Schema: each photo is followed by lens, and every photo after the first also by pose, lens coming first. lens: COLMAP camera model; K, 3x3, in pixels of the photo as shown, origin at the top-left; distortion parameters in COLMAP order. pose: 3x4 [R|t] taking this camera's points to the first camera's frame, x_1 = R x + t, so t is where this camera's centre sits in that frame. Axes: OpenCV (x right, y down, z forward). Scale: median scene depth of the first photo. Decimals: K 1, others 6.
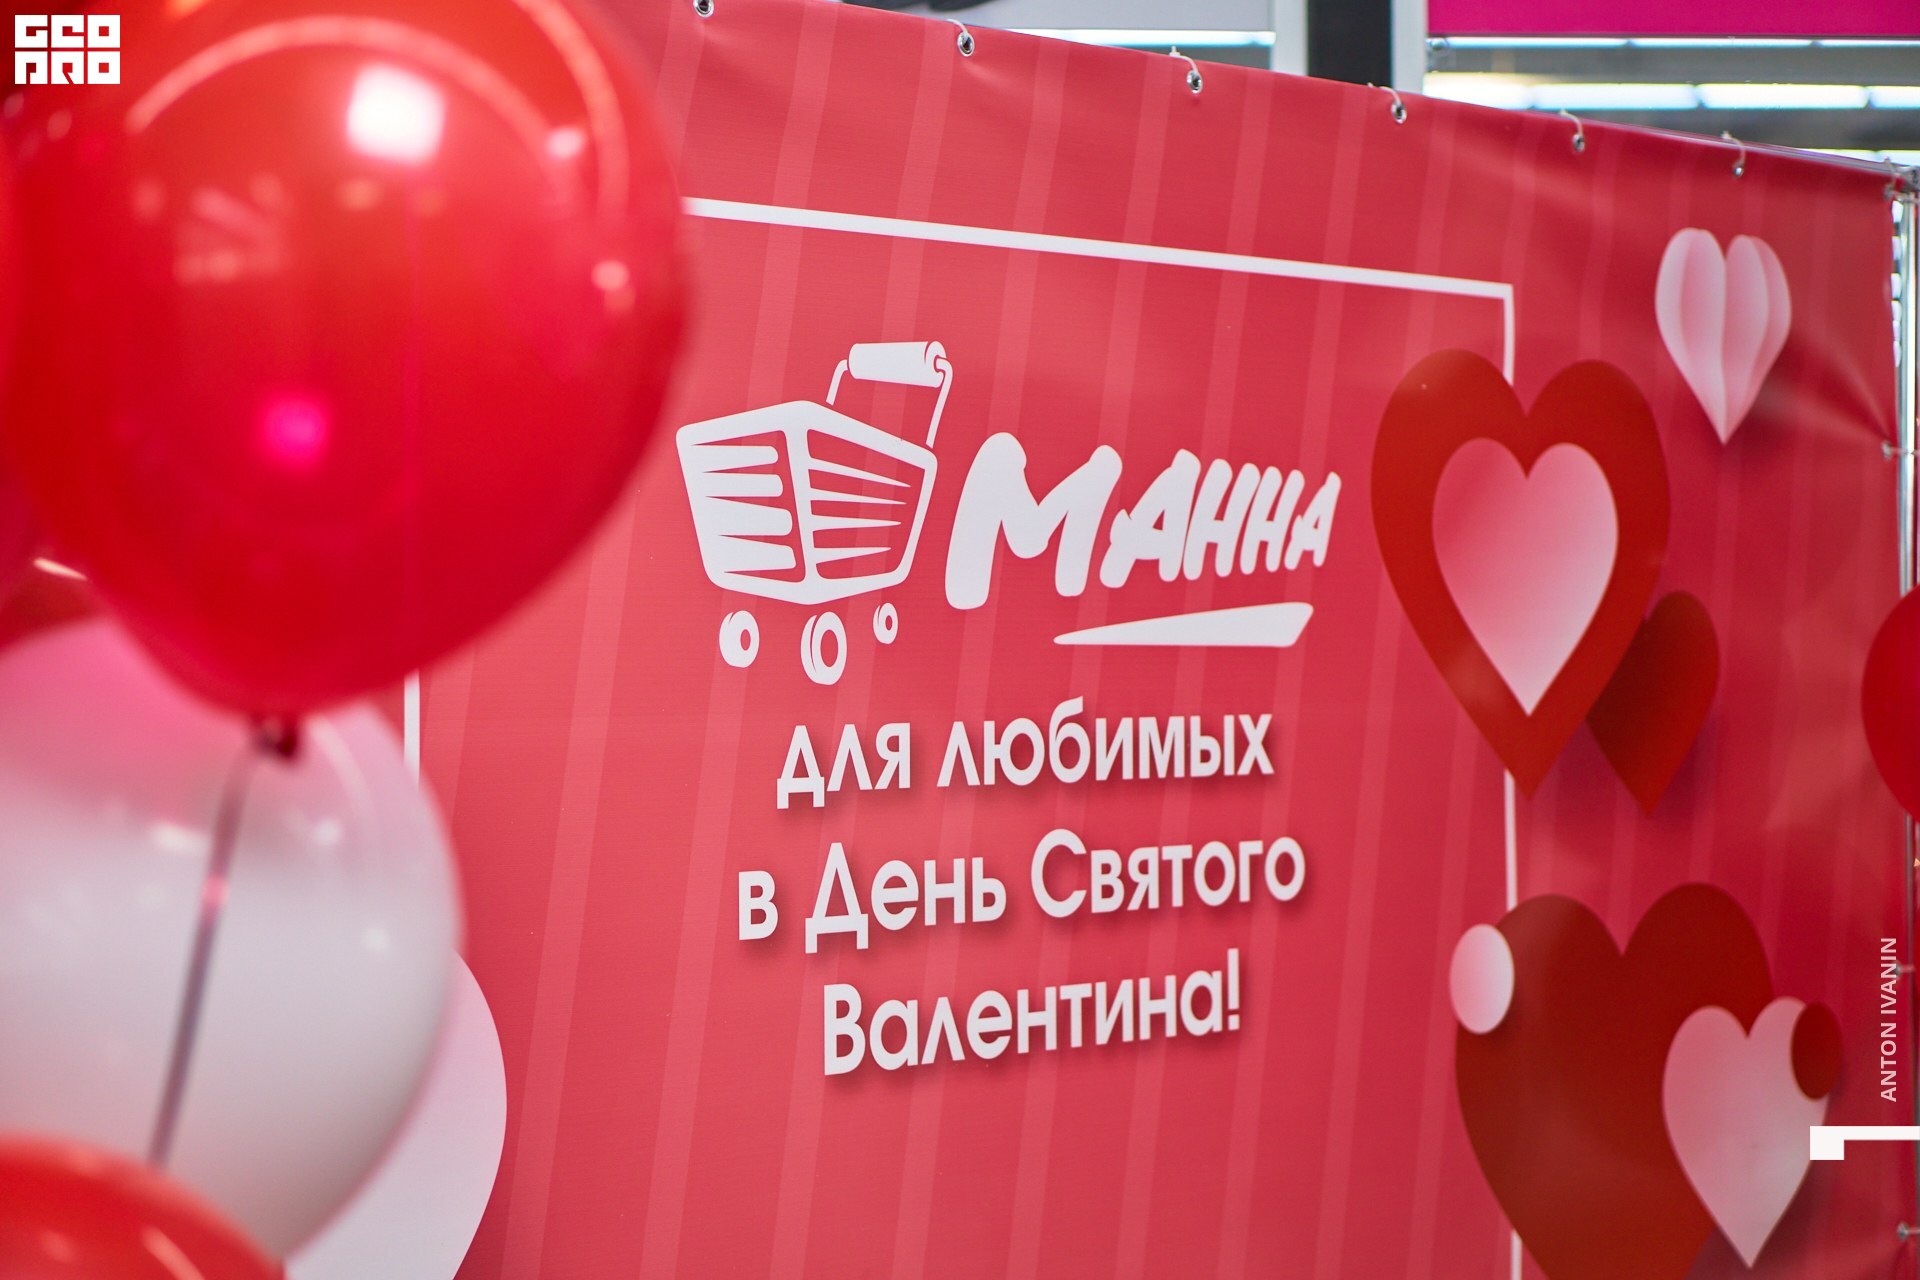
lens RADIAL K [[4098.0, 0, 959.7], [0, 4098.0, 642.8], [0, 0, 1]] dist [-0.030139, 0.000000]
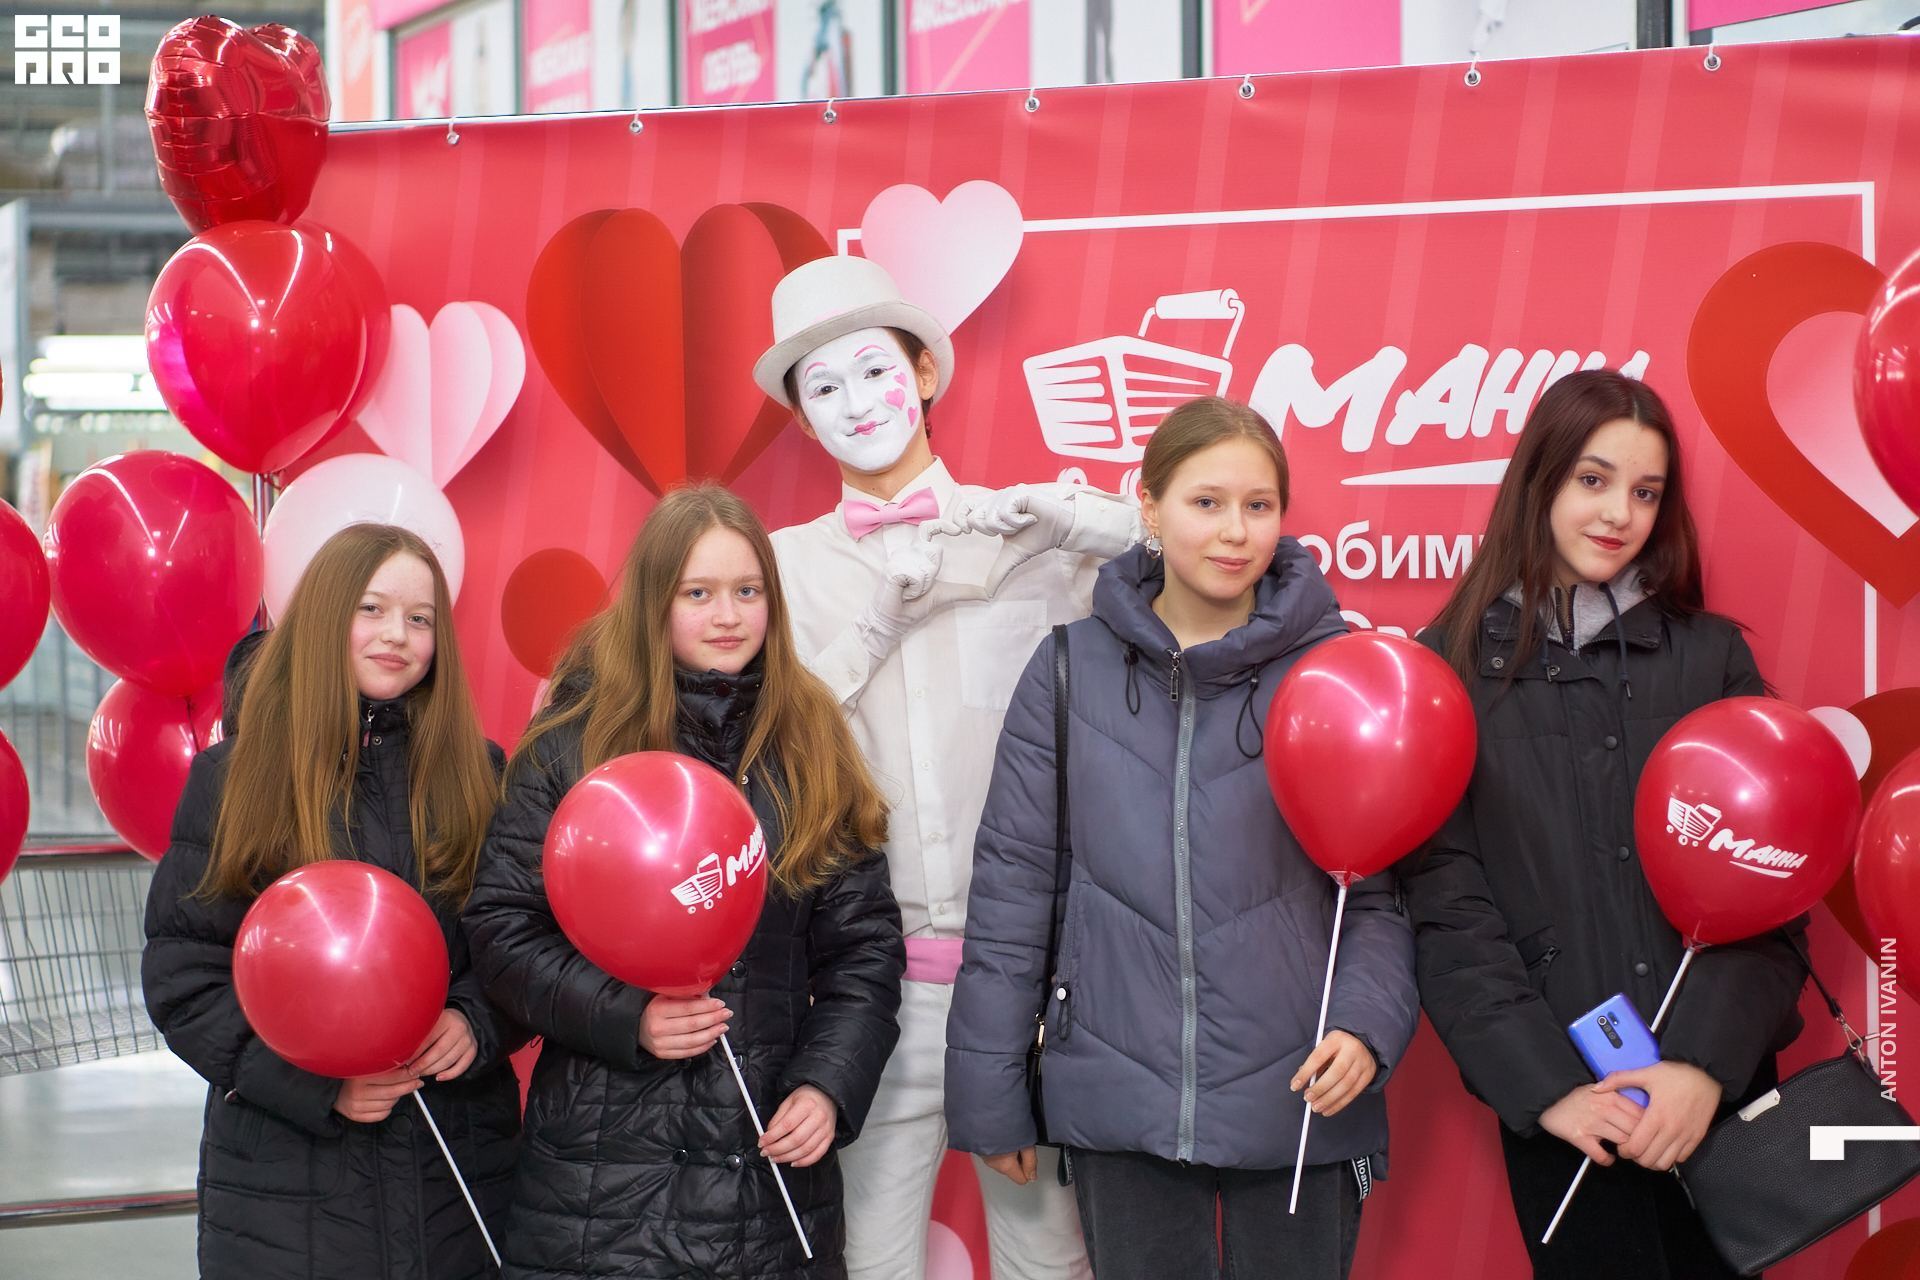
lens RADIAL K [[4098.0, 0, 959.1], [0, 4098.0, 635.1], [0, 0, 1]] dist [-0.030139, 0.000000]
pose [[0.278837, 0.039394, -0.959530, 1.394738], [0.017169, 0.998794, 0.045995, -0.015736], [0.960185, -0.029300, 0.277824, 0.455939]]
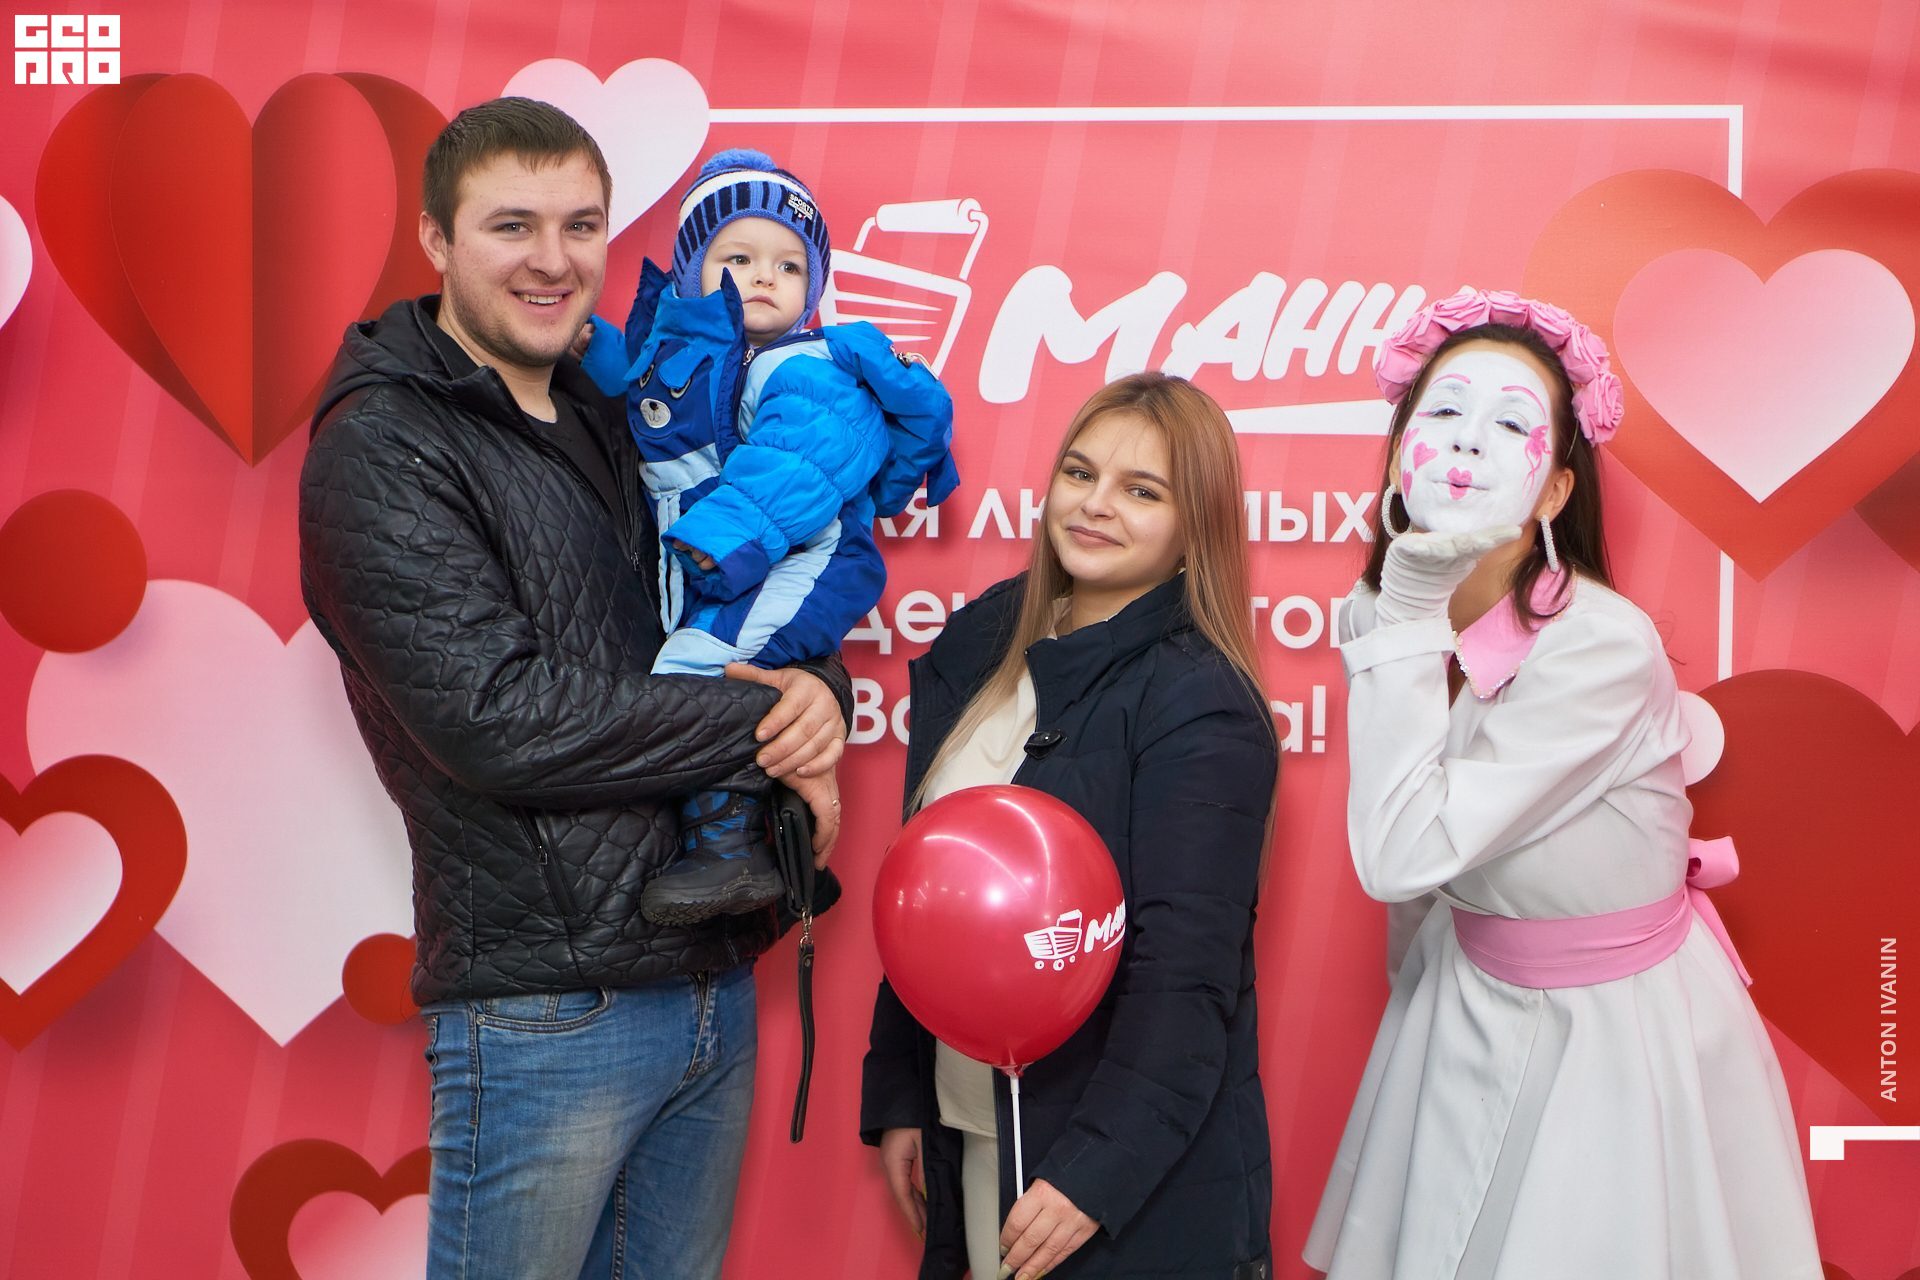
lens RADIAL K [[4098.0, 0, 959.7], [0, 4098.0, 639.3], [0, 0, 1]] dist [-0.030139, 0.000000]
pose [[0.567542, 0.052608, -0.821662, 1.042218], [-0.008490, 0.998277, 0.058052, -0.008408], [0.823301, -0.025971, 0.567011, 0.240005]]
